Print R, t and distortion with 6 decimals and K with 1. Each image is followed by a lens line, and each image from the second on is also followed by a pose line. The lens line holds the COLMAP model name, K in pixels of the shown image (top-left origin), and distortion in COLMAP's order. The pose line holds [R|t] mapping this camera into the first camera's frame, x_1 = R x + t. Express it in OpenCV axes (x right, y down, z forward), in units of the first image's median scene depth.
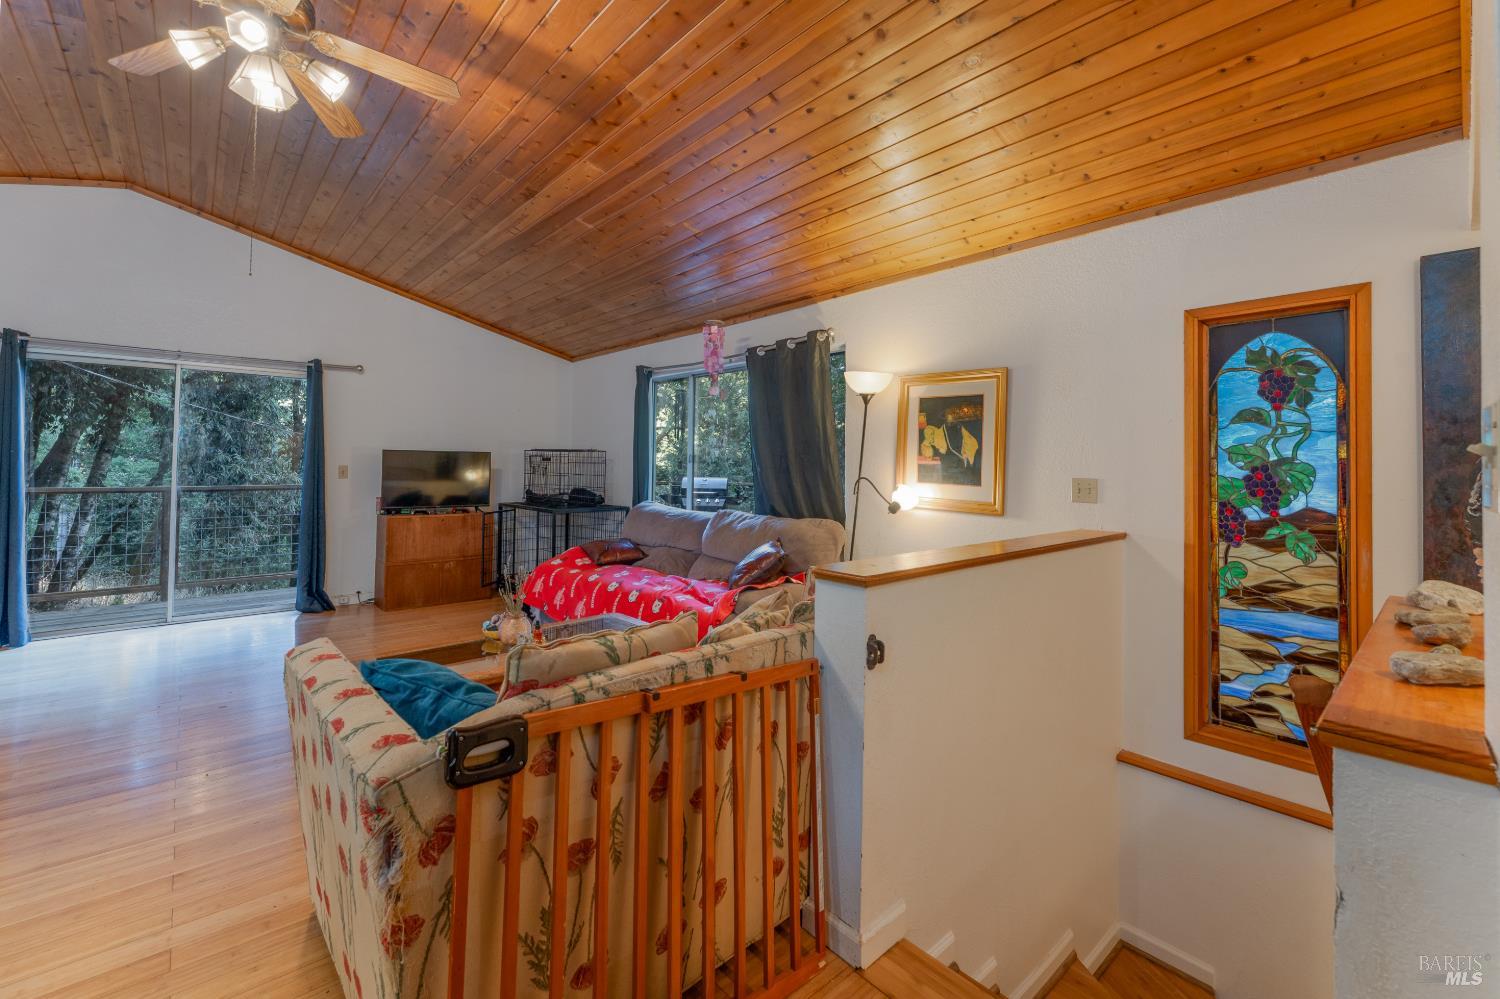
lens RADIAL K [[624.1, 0, 745.1], [0, 624.1, 457.8], [0, 0, 1]] dist [0.000967, 0.000117]
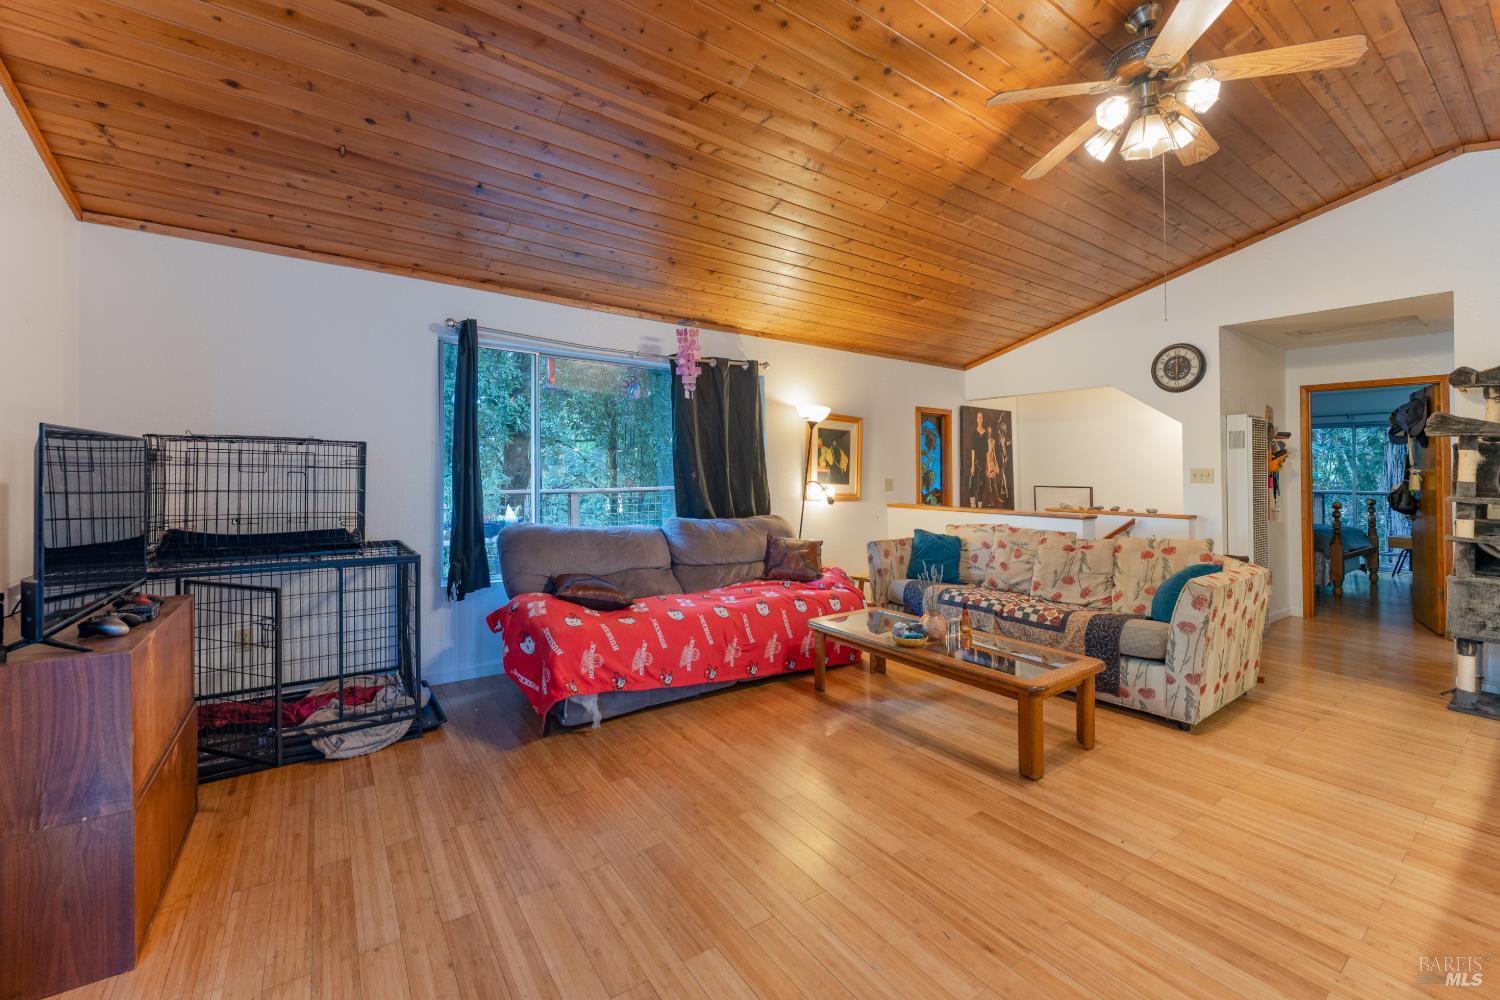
lens RADIAL K [[618.8, 0, 751.4], [0, 618.8, 468.9], [0, 0, 1]] dist [-0.002804, -0.000604]
pose [[0.101984, -0.006091, 0.994767, -1.261027], [-0.023474, 0.999688, 0.008528, -0.005022], [-0.994509, -0.024221, 0.101809, 1.029904]]
